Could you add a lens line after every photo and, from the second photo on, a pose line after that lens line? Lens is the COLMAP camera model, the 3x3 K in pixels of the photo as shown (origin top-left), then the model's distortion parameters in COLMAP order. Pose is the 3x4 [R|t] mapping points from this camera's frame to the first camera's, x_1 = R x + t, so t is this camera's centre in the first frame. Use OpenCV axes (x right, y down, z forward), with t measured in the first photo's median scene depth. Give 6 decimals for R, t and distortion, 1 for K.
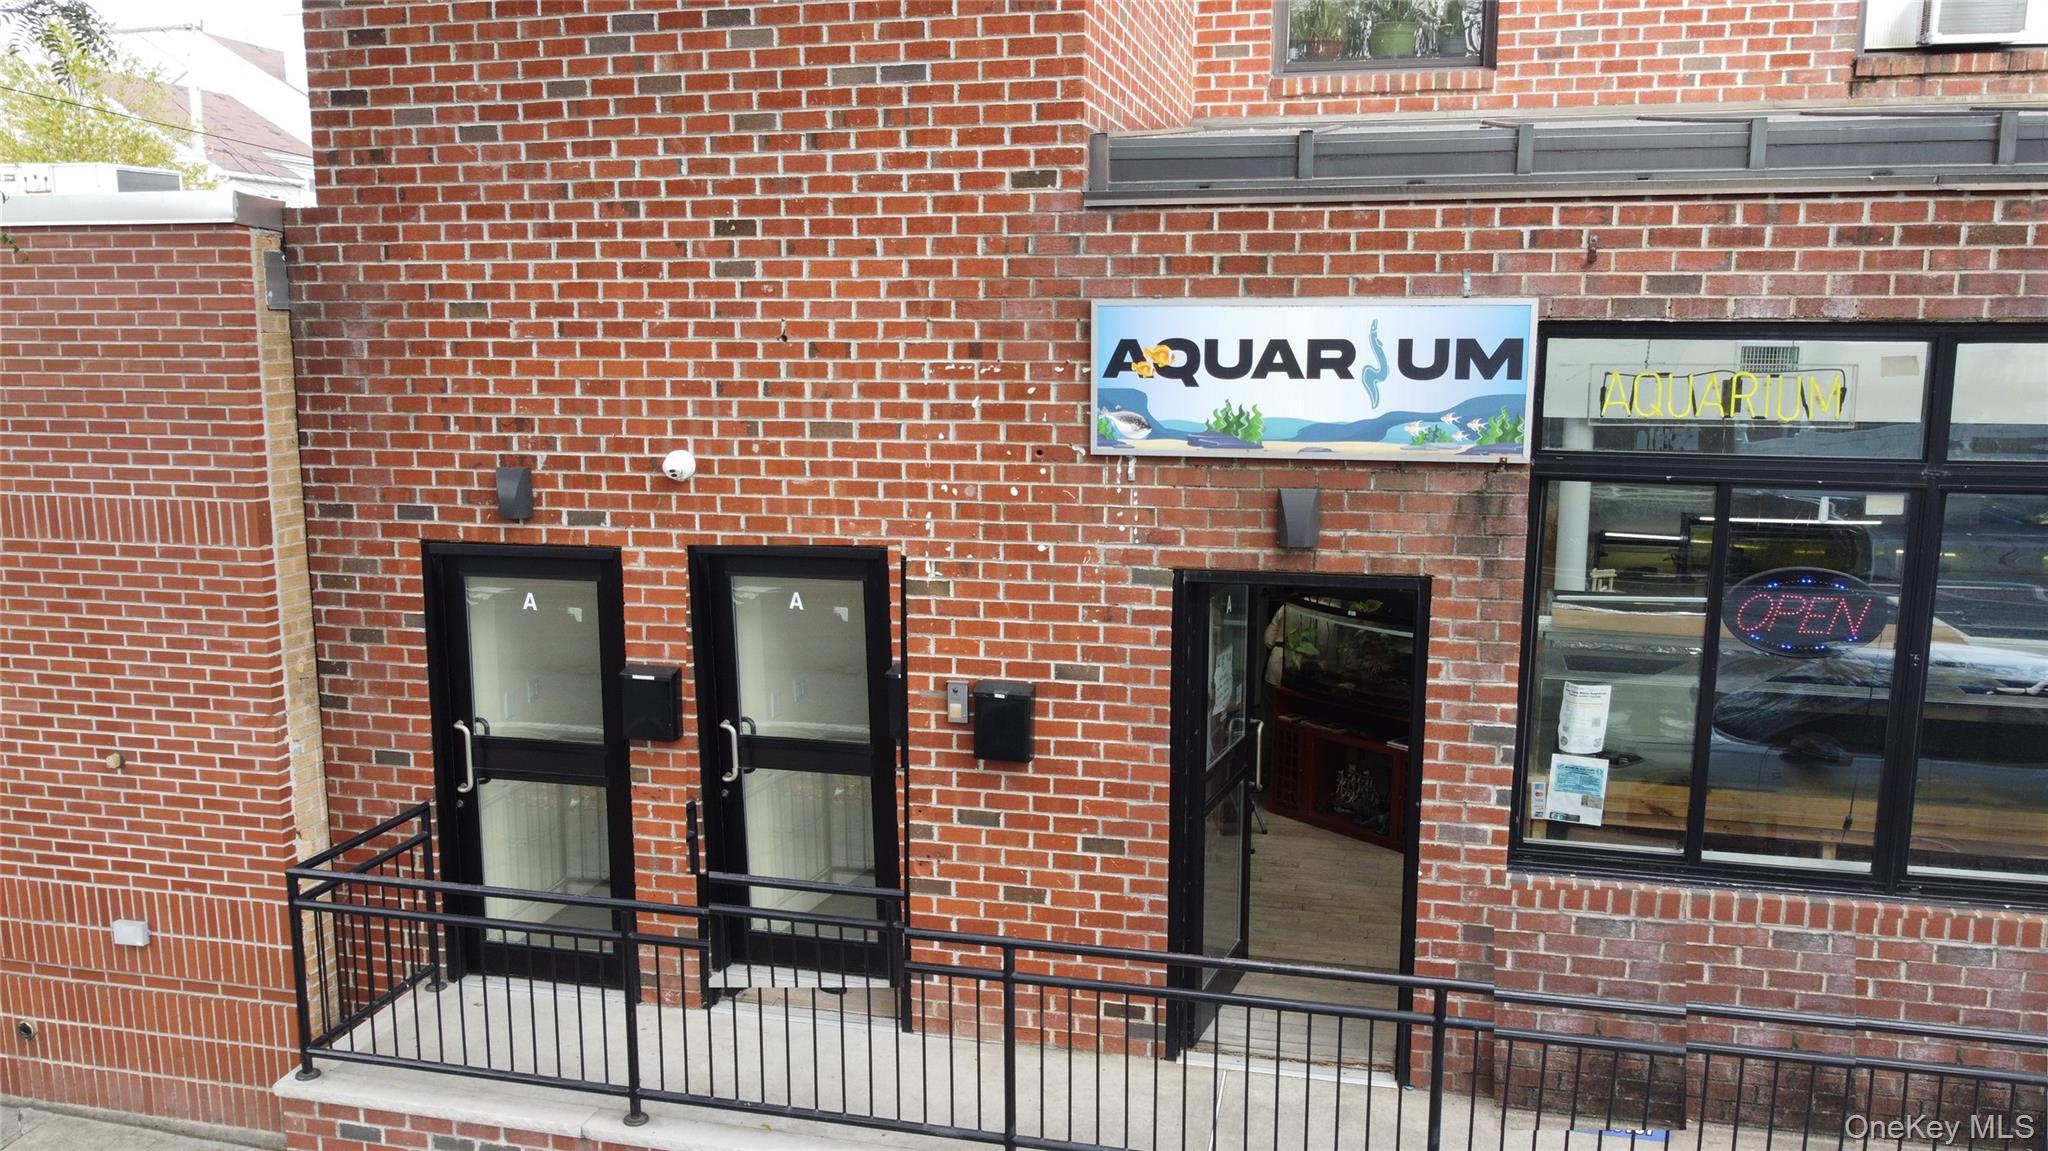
lens RADIAL K [[1558.9, 0, 1020.5], [0, 1558.9, 579.6], [0, 0, 1]] dist [-0.003056, 0.000879]
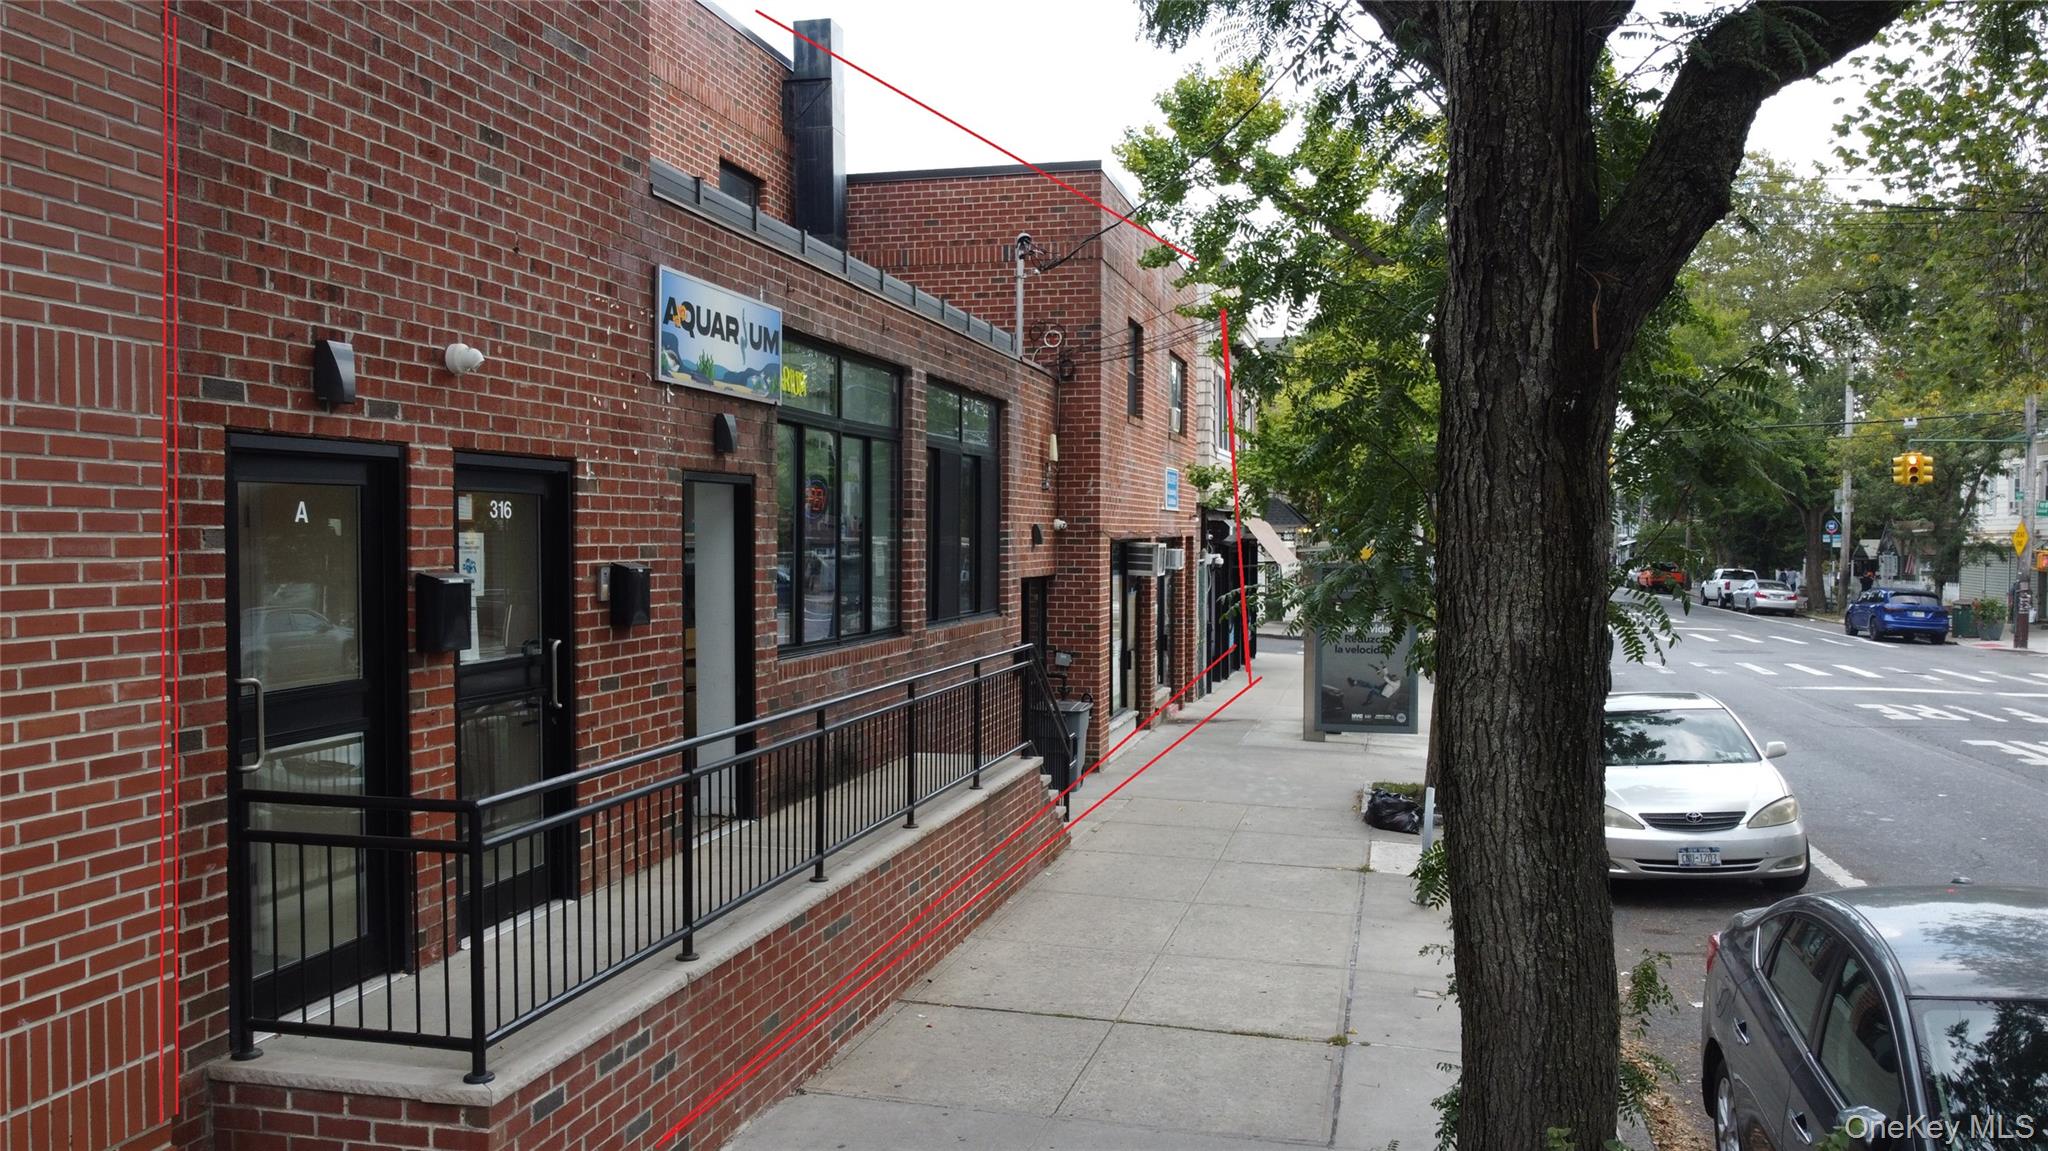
lens RADIAL K [[1558.9, 0, 1020.5], [0, 1558.9, 579.6], [0, 0, 1]] dist [-0.003056, 0.000879]
pose [[0.004398, -0.029423, 0.999557, -1.284867], [0.165275, 0.985842, 0.028292, 0.099895], [-0.986238, 0.165078, 0.009199, 0.717942]]
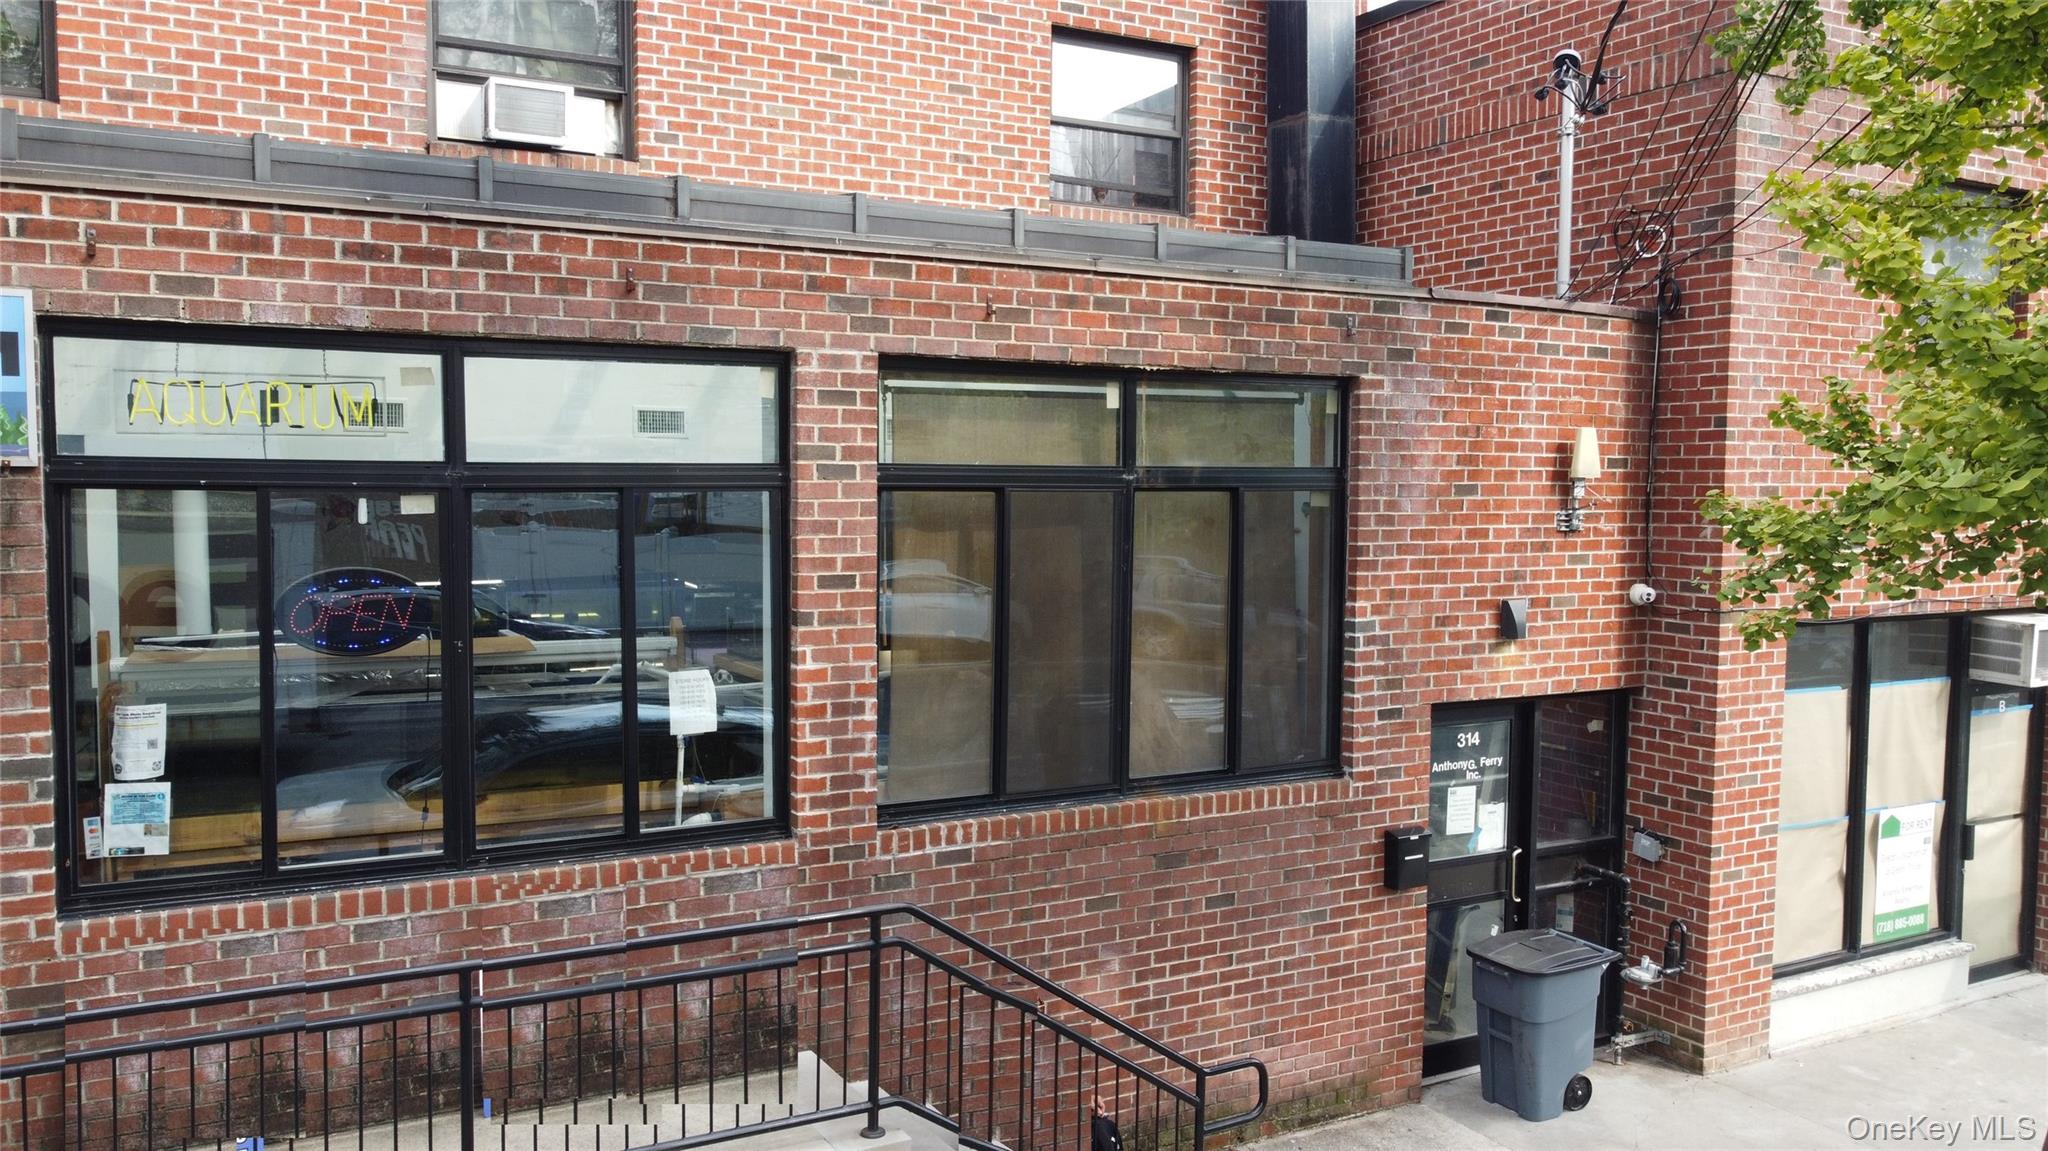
lens RADIAL K [[1558.9, 0, 1020.5], [0, 1558.9, 579.6], [0, 0, 1]] dist [-0.003056, 0.000879]
pose [[0.739885, -0.039029, 0.671600, 0.126763], [0.106542, 0.992515, -0.059696, 0.104955], [-0.664243, 0.115722, 0.738505, -0.064858]]
